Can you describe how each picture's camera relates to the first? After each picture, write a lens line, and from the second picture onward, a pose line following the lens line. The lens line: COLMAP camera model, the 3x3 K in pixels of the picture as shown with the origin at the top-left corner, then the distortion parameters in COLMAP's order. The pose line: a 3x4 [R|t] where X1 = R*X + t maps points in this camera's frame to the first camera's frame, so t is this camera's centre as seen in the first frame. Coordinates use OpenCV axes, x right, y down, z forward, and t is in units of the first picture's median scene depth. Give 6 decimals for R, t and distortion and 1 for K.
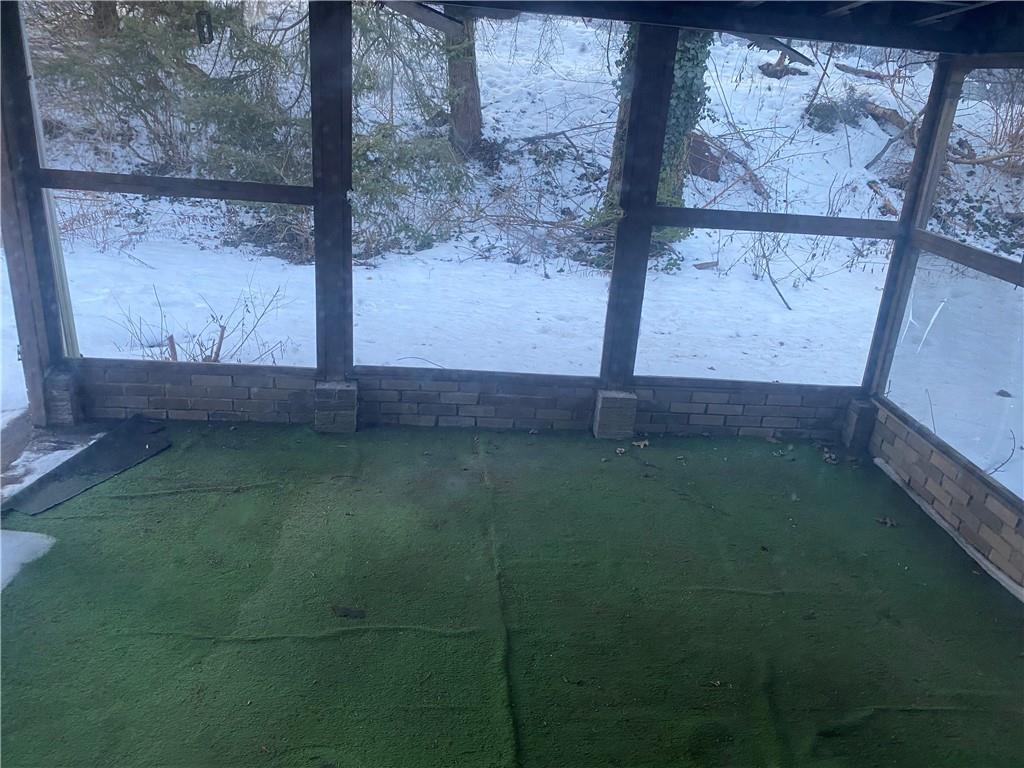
lens RADIAL K [[774.9, 0, 512.0], [0, 774.9, 384.0], [0, 0, 1]] dist [0.005245, 0.000472]
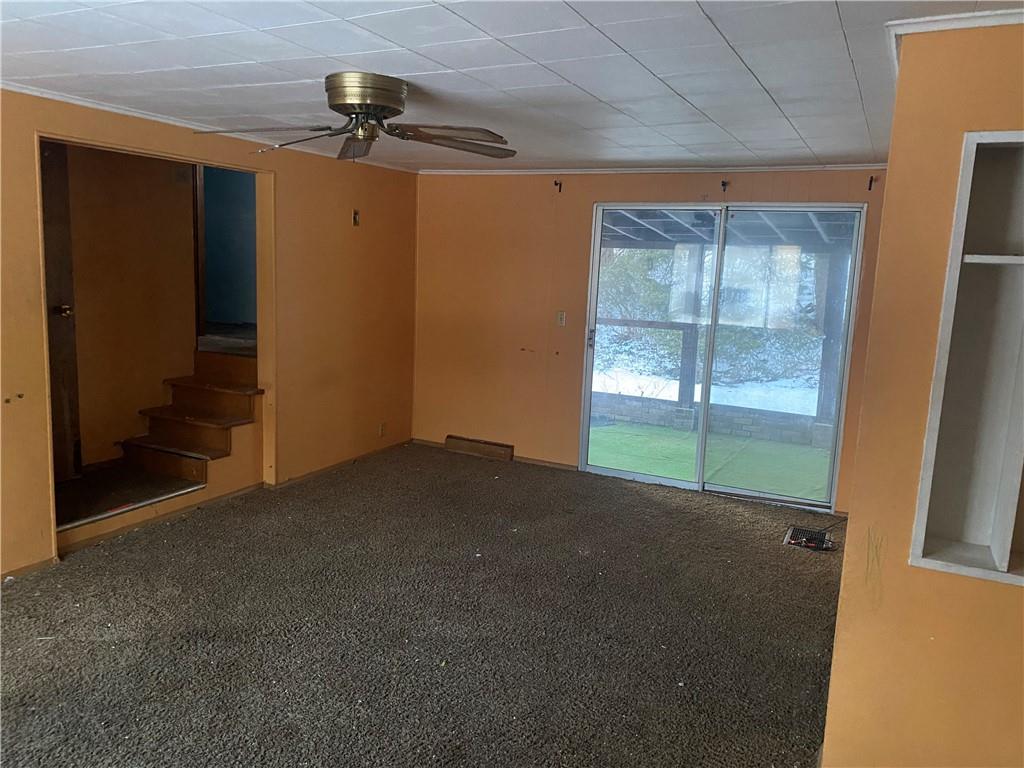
lens RADIAL K [[774.9, 0, 512.0], [0, 774.9, 384.0], [0, 0, 1]] dist [0.005245, 0.000472]
pose [[0.848817, 0.035195, -0.527515, 0.266247], [-0.169537, 0.963208, -0.208536, 0.245723], [0.500767, 0.266442, 0.823554, -0.556205]]
